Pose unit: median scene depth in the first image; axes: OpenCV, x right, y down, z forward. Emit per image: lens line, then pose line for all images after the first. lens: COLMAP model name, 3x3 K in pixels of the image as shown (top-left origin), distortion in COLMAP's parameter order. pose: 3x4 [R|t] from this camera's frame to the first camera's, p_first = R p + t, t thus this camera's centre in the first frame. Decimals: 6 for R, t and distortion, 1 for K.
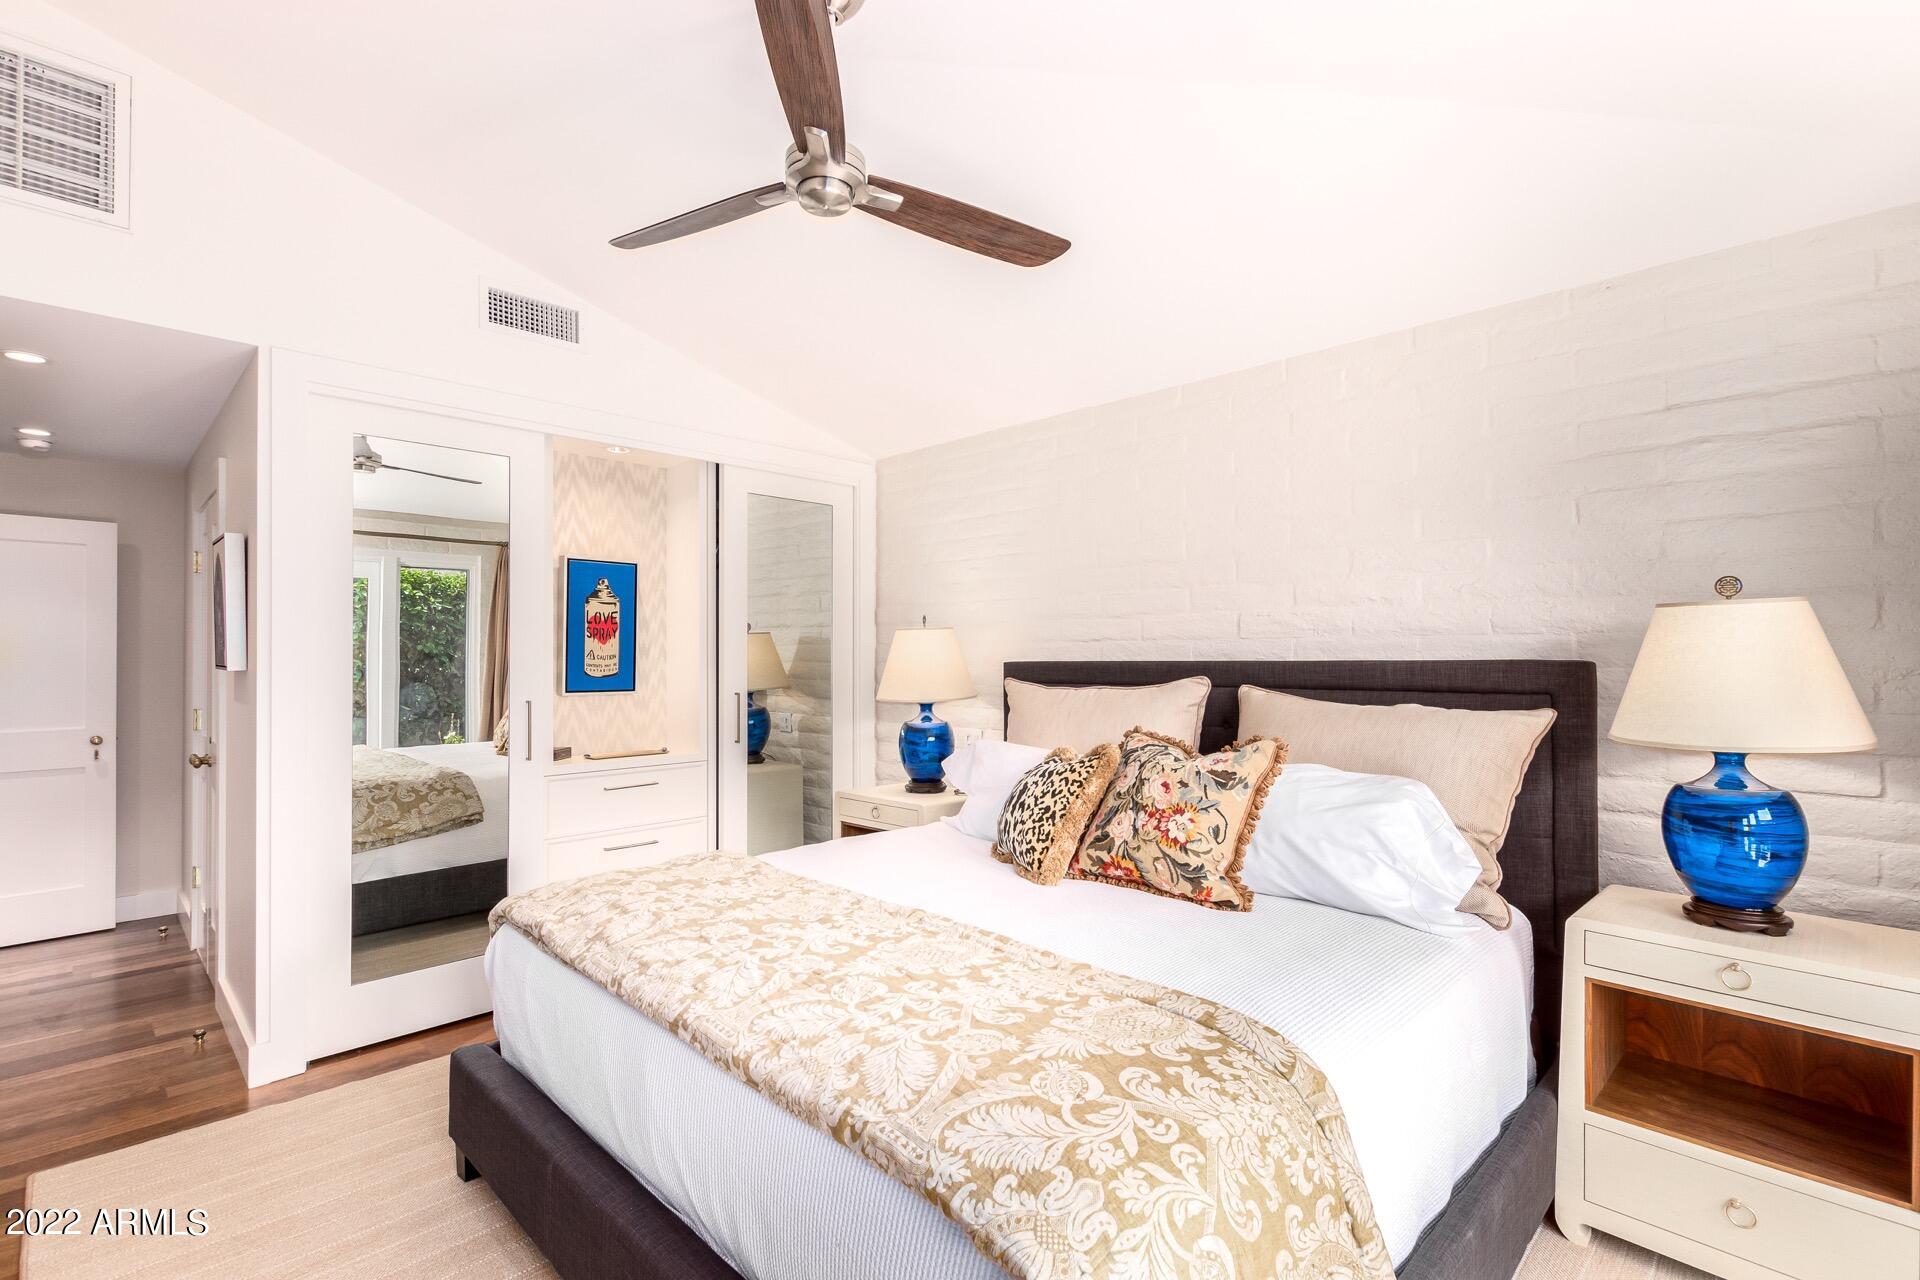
lens RADIAL K [[901.7, 0, 960.6], [0, 901.7, 647.2], [0, 0, 1]] dist [0.004927, -0.000088]
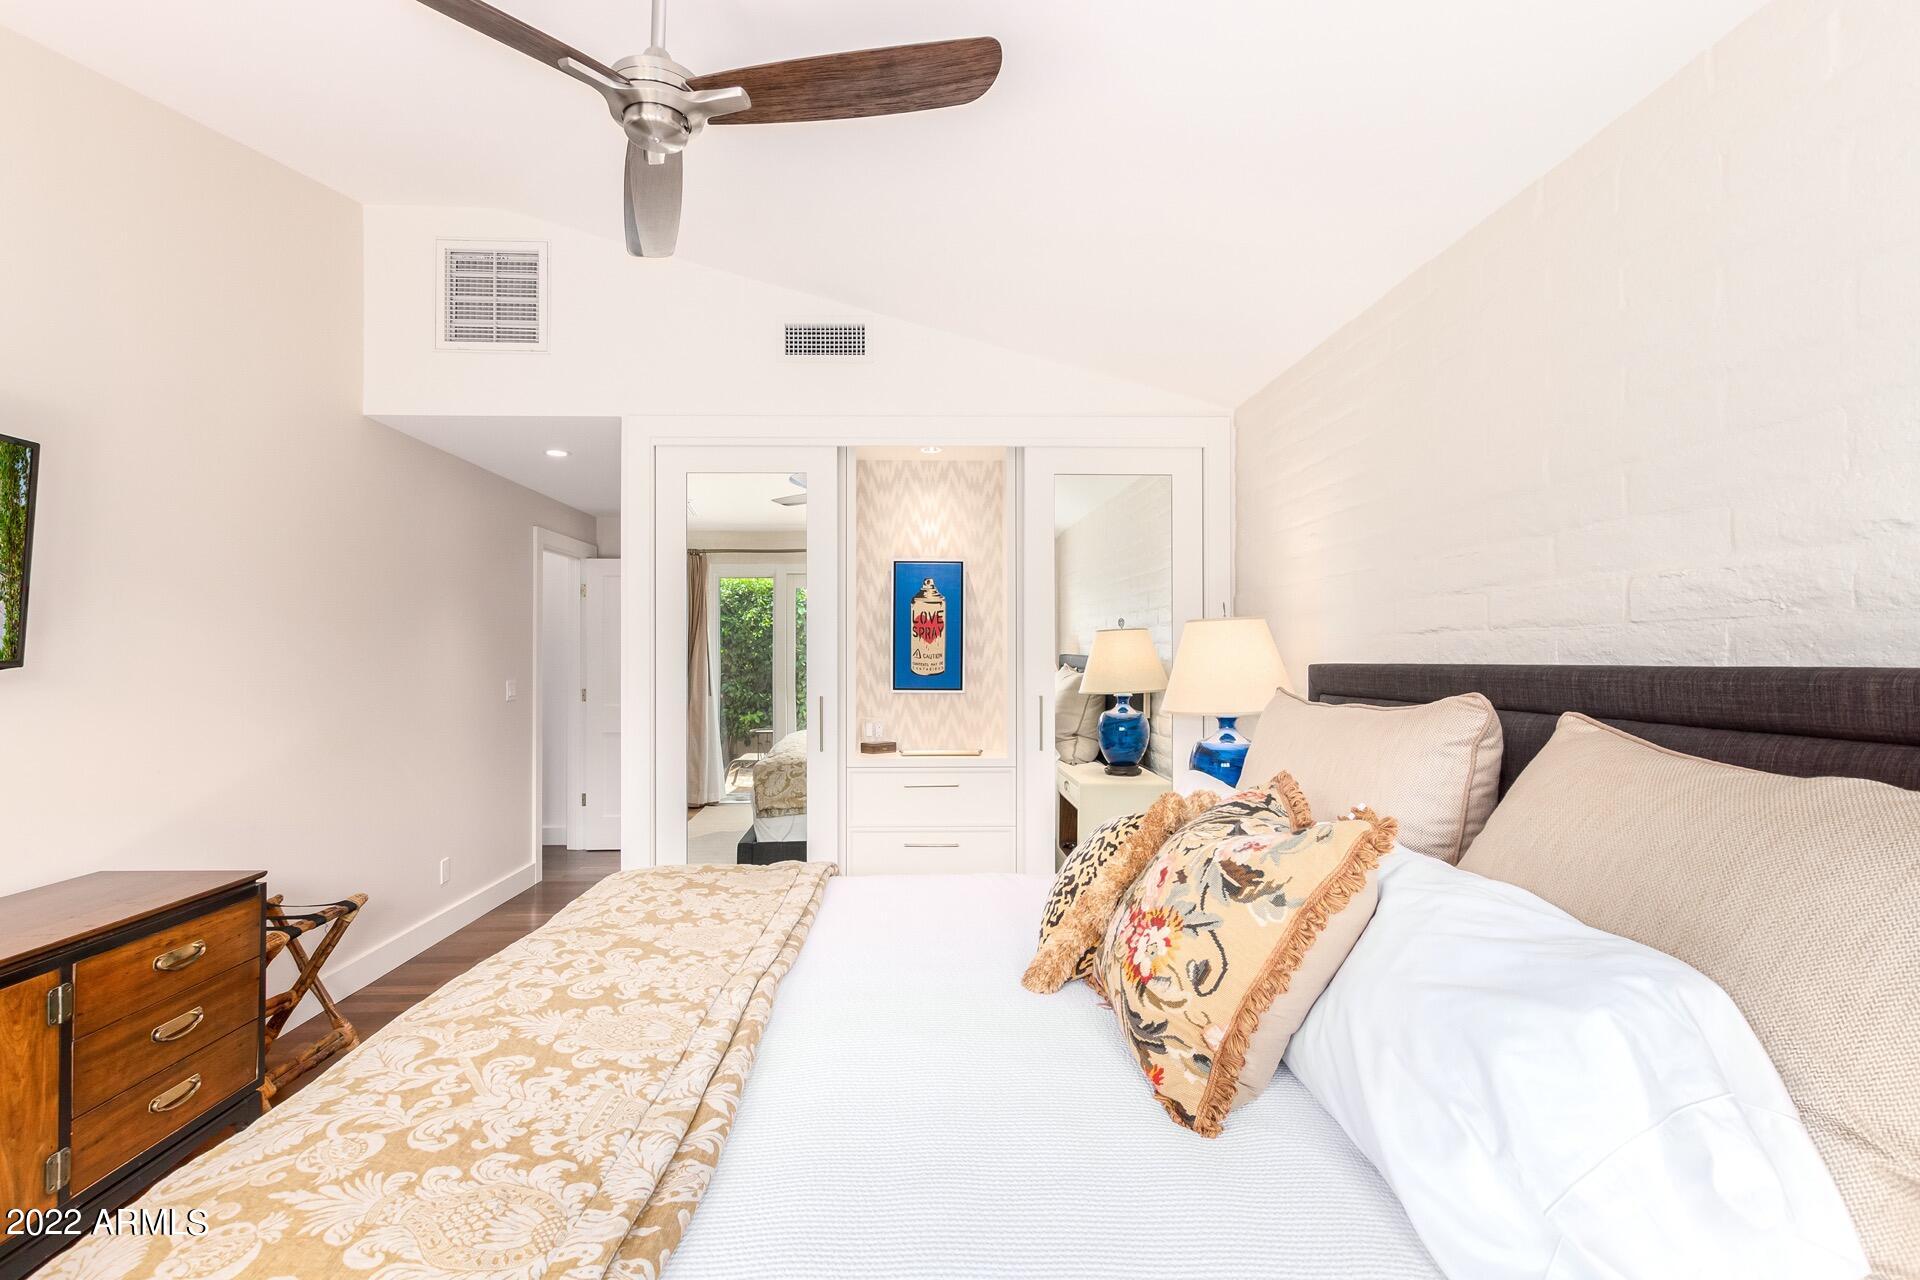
lens RADIAL K [[901.7, 0, 960.6], [0, 901.7, 647.2], [0, 0, 1]] dist [0.004927, -0.000088]
pose [[0.705316, -0.004547, -0.708879, 0.435398], [0.005158, 0.999986, -0.001282, 0.003416], [0.708874, -0.002753, 0.705329, 0.382737]]
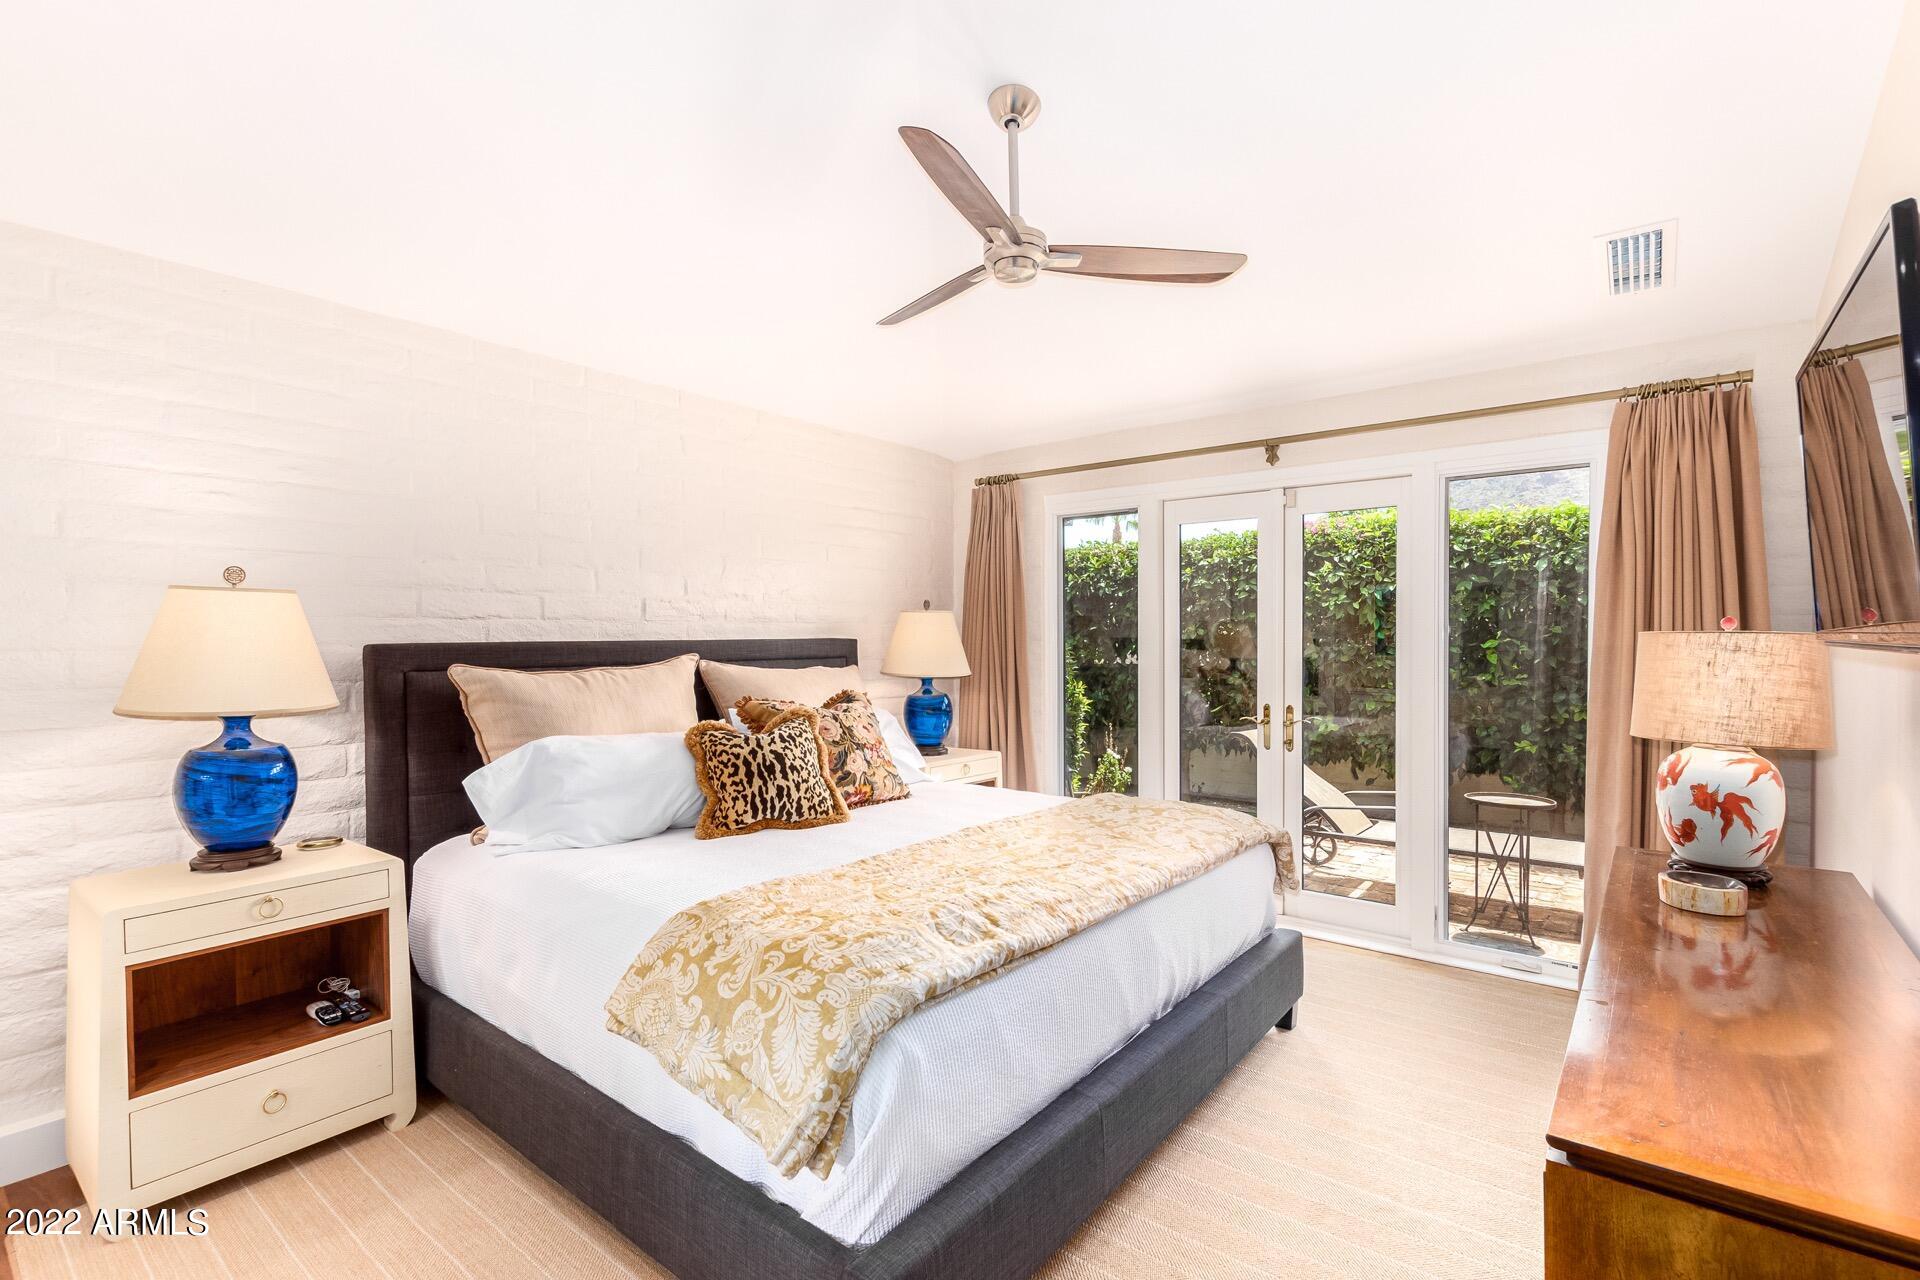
lens RADIAL K [[881.5, 0, 955.9], [0, 881.5, 642.1], [0, 0, 1]] dist [-0.003262, 0.000142]
pose [[-0.111455, -0.015782, 0.993644, -0.922132], [-0.016195, 0.999770, 0.014063, -0.004166], [-0.993638, -0.014525, -0.111685, 0.800152]]
